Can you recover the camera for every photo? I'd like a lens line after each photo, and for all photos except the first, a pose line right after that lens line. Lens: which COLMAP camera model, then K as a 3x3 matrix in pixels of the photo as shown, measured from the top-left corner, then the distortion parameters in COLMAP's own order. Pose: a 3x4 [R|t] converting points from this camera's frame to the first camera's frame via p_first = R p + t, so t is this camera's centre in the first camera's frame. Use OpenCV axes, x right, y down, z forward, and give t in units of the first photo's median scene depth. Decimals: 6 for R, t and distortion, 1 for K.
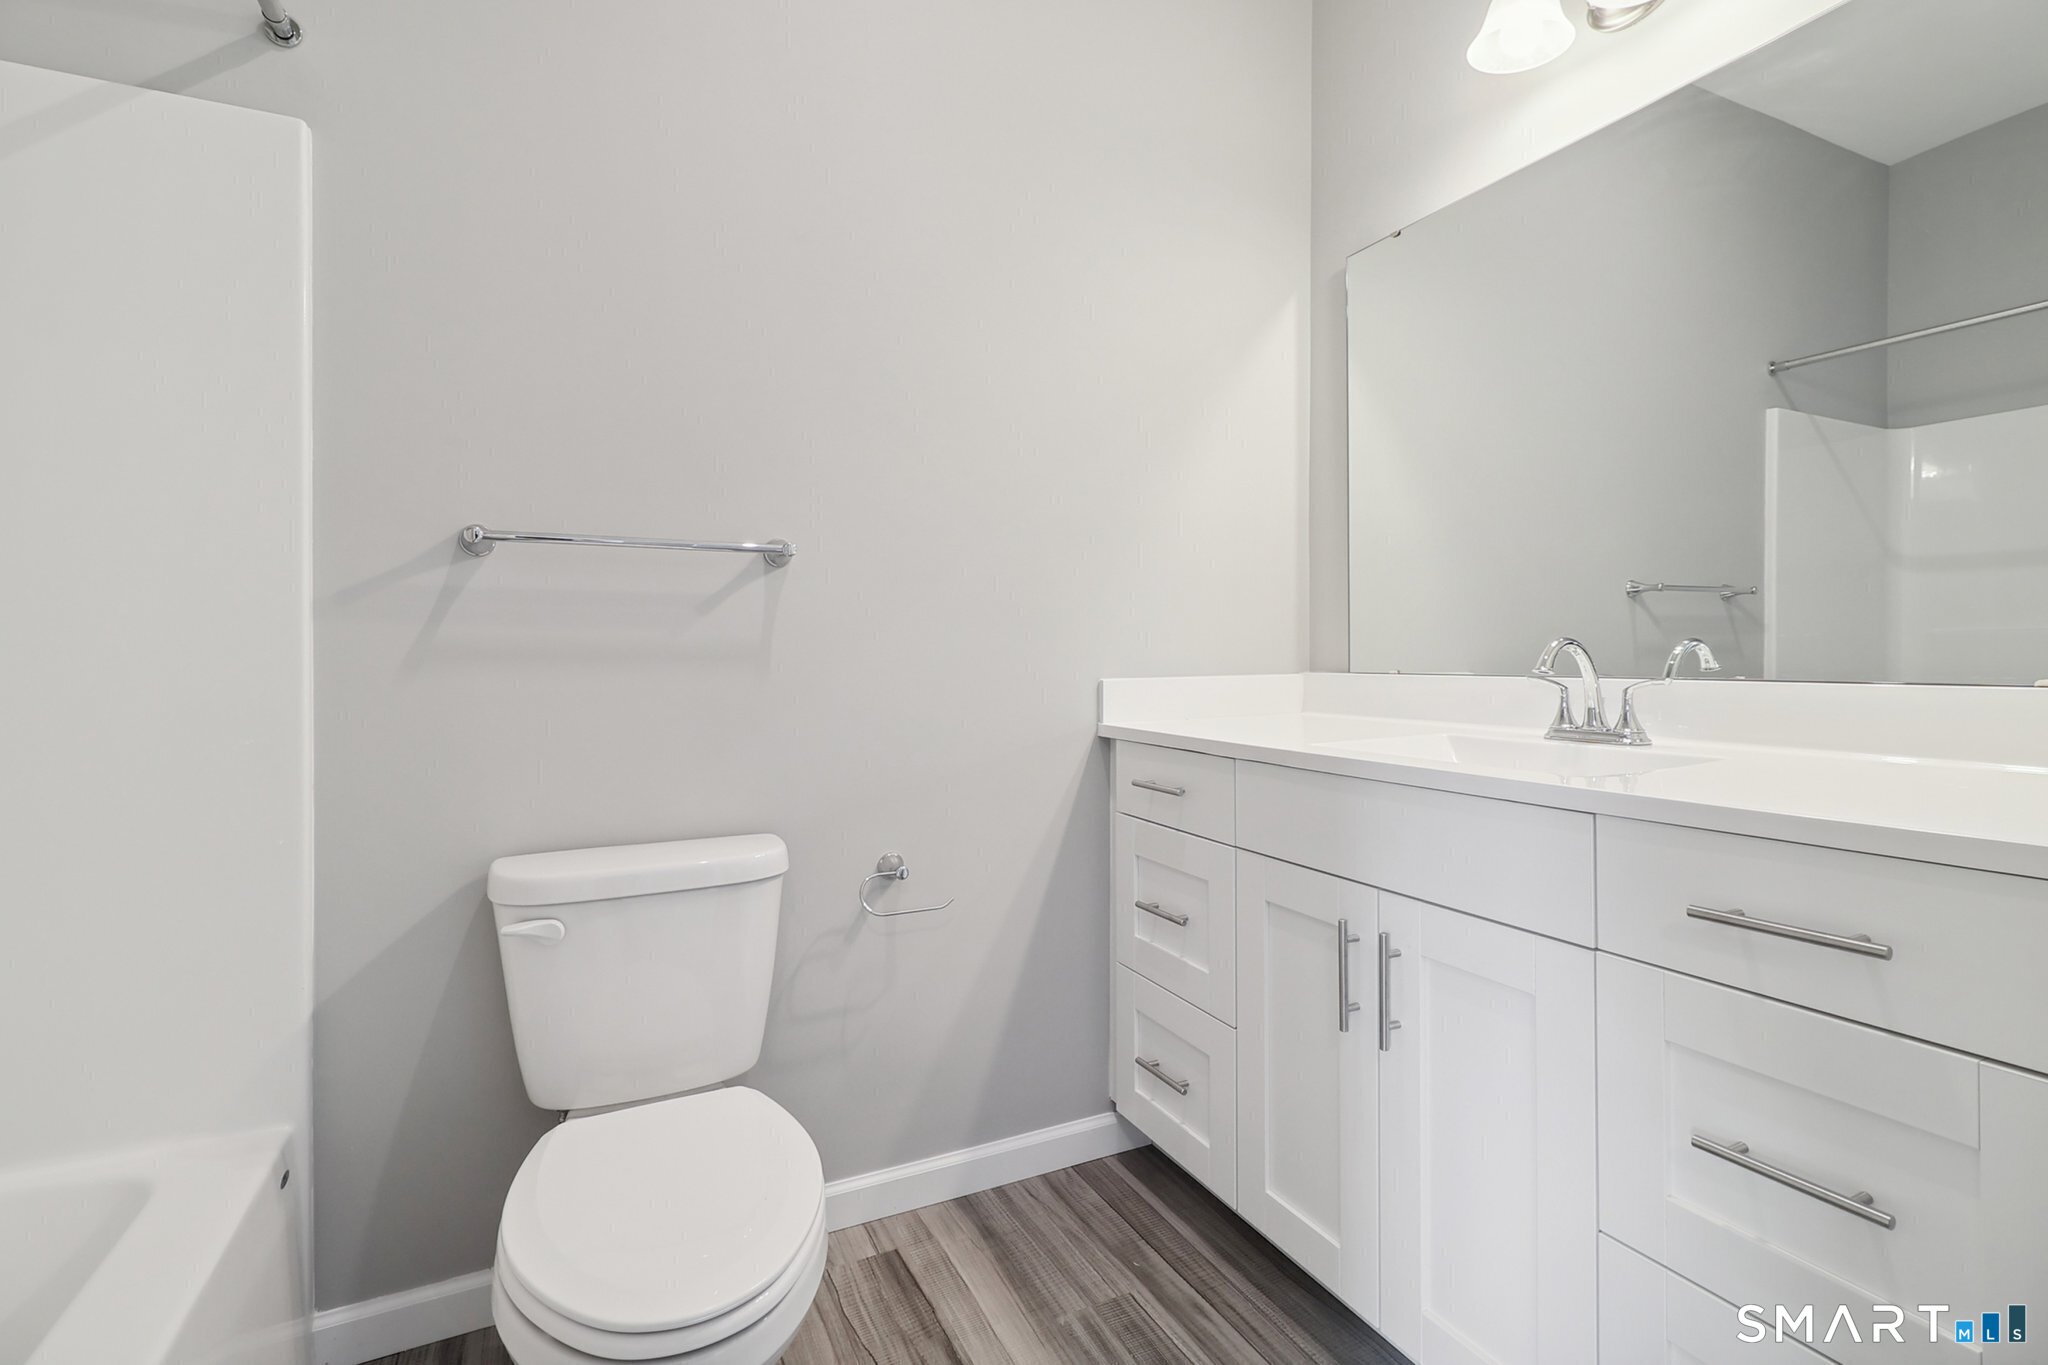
lens RADIAL K [[942.4, 0, 1035.0], [0, 942.4, 653.4], [0, 0, 1]] dist [-0.000881, -0.000472]
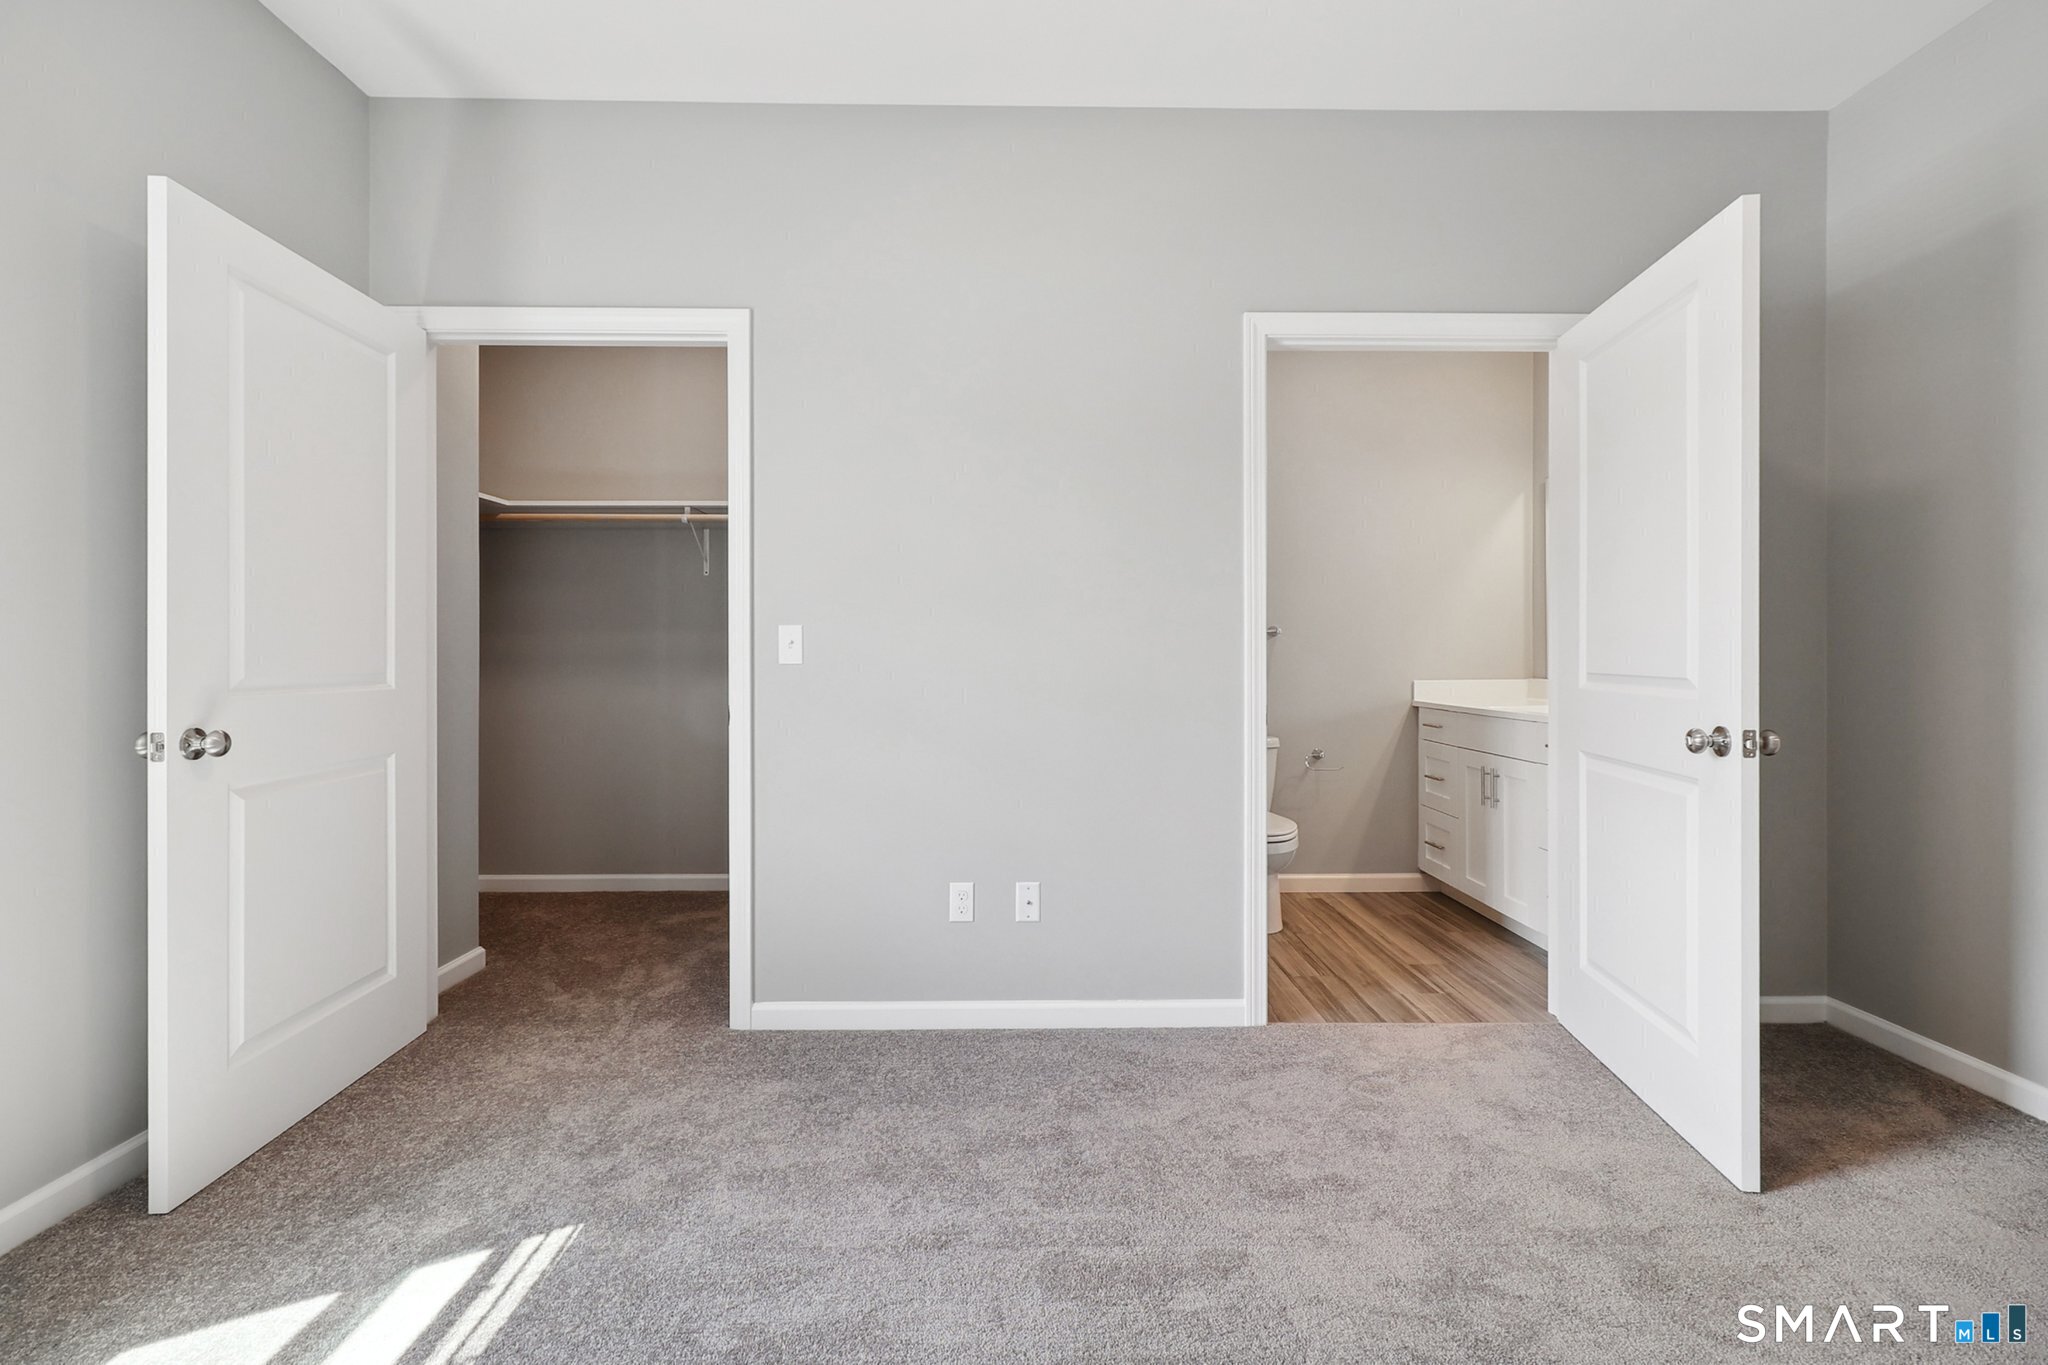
lens RADIAL K [[968.4, 0, 1025.0], [0, 968.4, 643.7], [0, 0, 1]] dist [0.000503, -0.000655]
pose [[0.903423, 0.001760, -0.428747, 0.238019], [-0.004049, 0.999982, -0.004426, -0.050194], [0.428732, 0.005735, 0.903414, -1.612450]]
